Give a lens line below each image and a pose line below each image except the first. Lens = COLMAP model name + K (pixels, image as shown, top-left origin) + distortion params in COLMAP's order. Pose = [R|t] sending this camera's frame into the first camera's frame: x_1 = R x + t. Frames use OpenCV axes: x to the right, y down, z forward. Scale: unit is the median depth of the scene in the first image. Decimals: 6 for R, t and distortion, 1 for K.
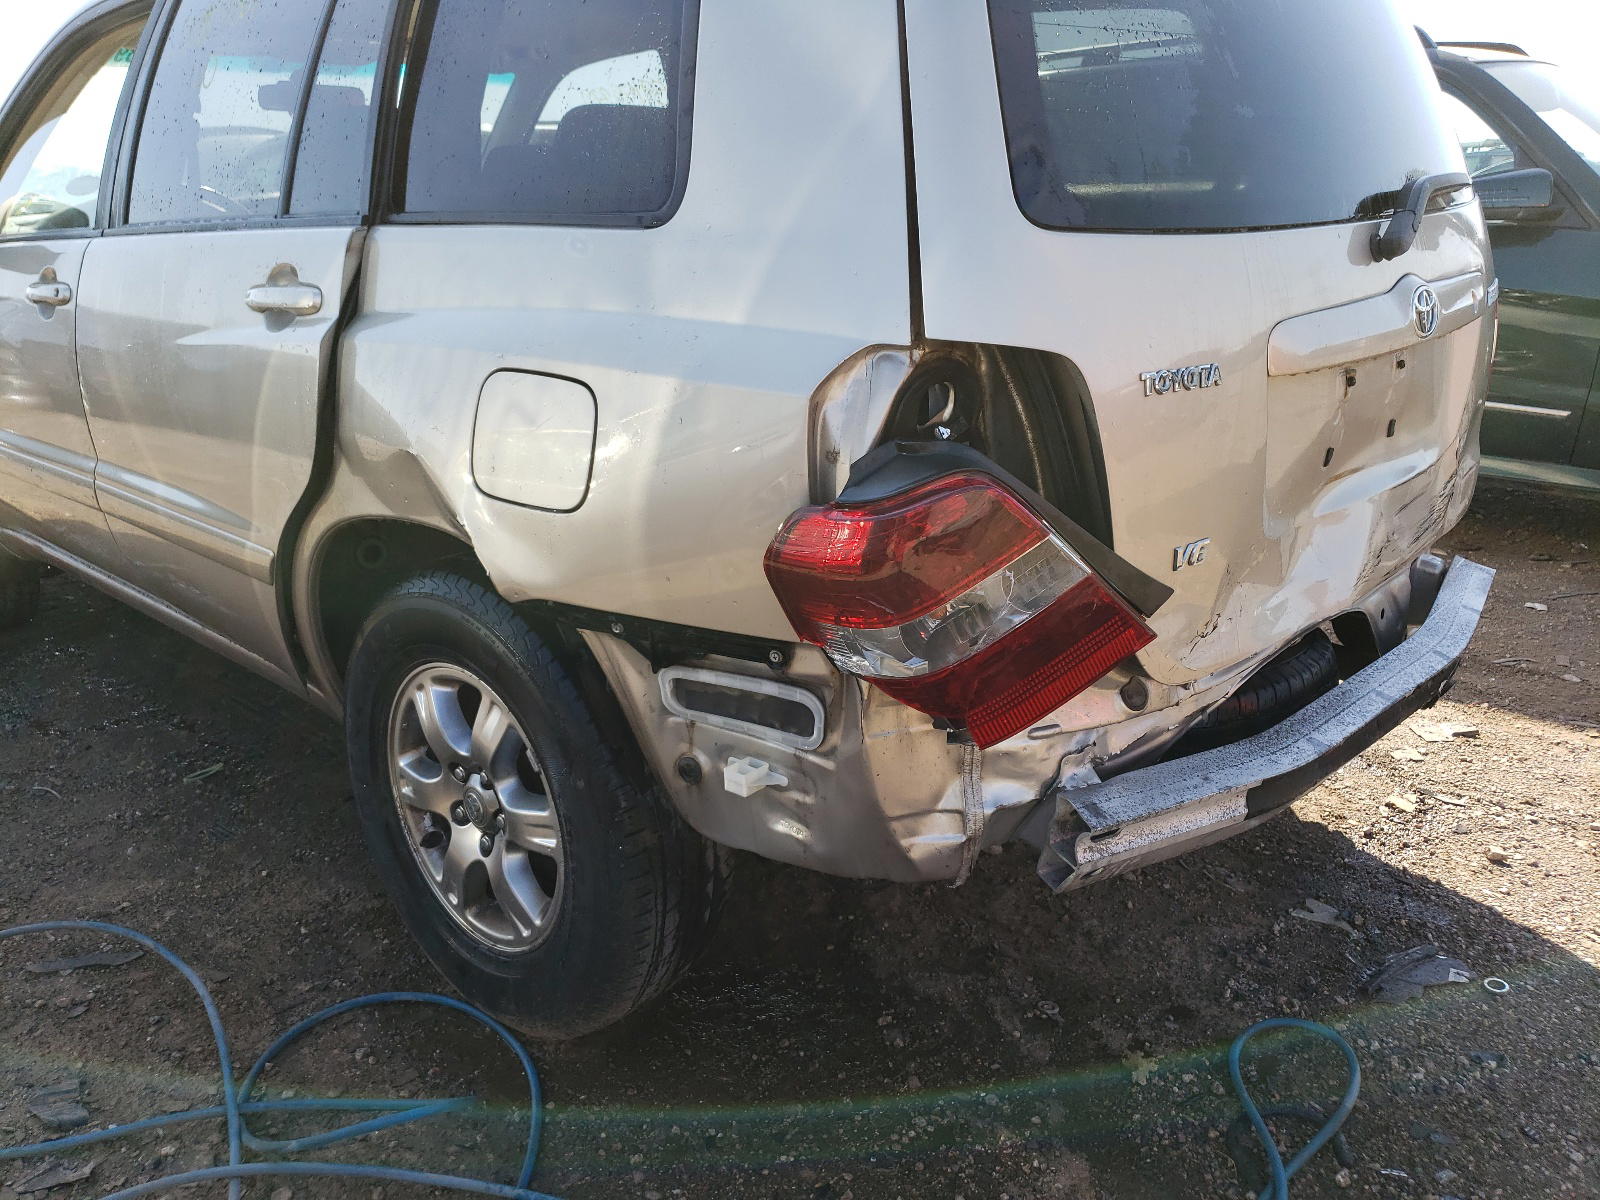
lens RADIAL K [[1220.7, 0, 801.1], [0, 1220.7, 589.7], [0, 0, 1]] dist [-0.020473, 0.028763]
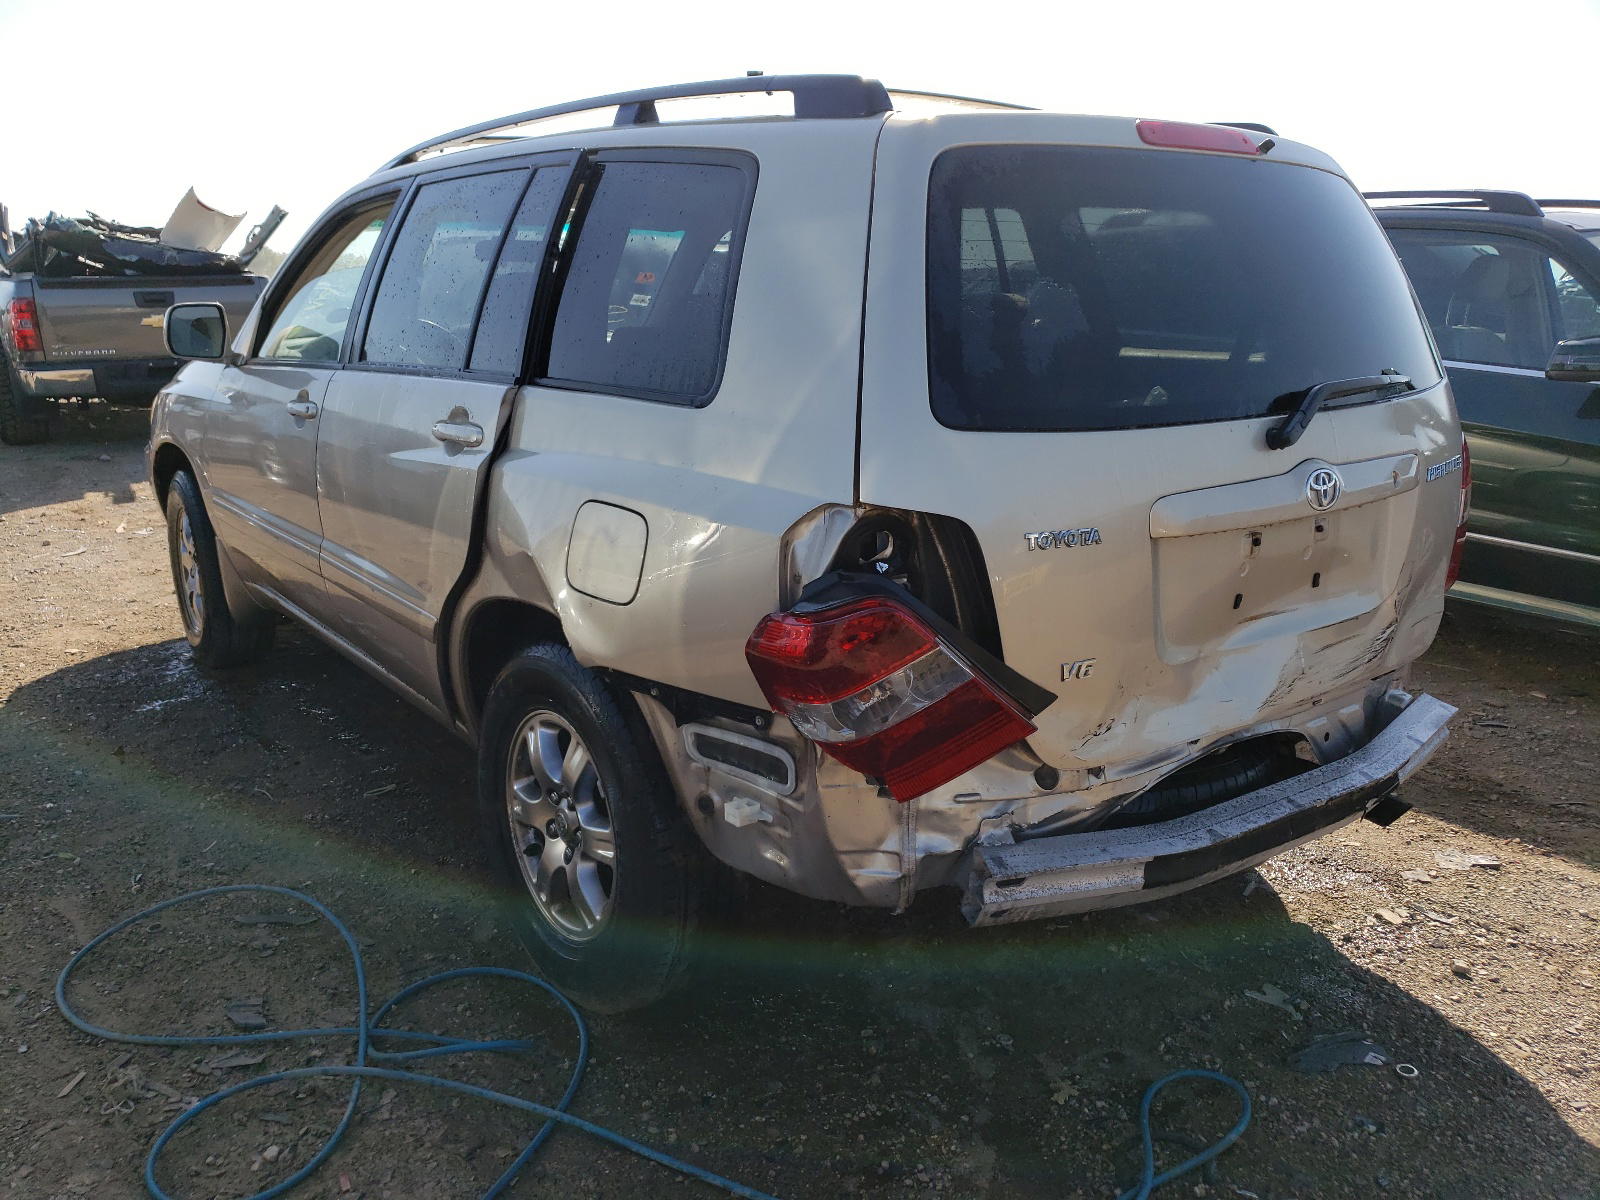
lens RADIAL K [[1220.7, 0, 799.7], [0, 1220.7, 603.4], [0, 0, 1]] dist [-0.020473, 0.028763]
pose [[0.985113, 0.067554, -0.158078, 0.183481], [-0.077541, 0.995308, -0.057879, -0.000825], [0.153427, 0.069275, 0.985729, -0.275993]]
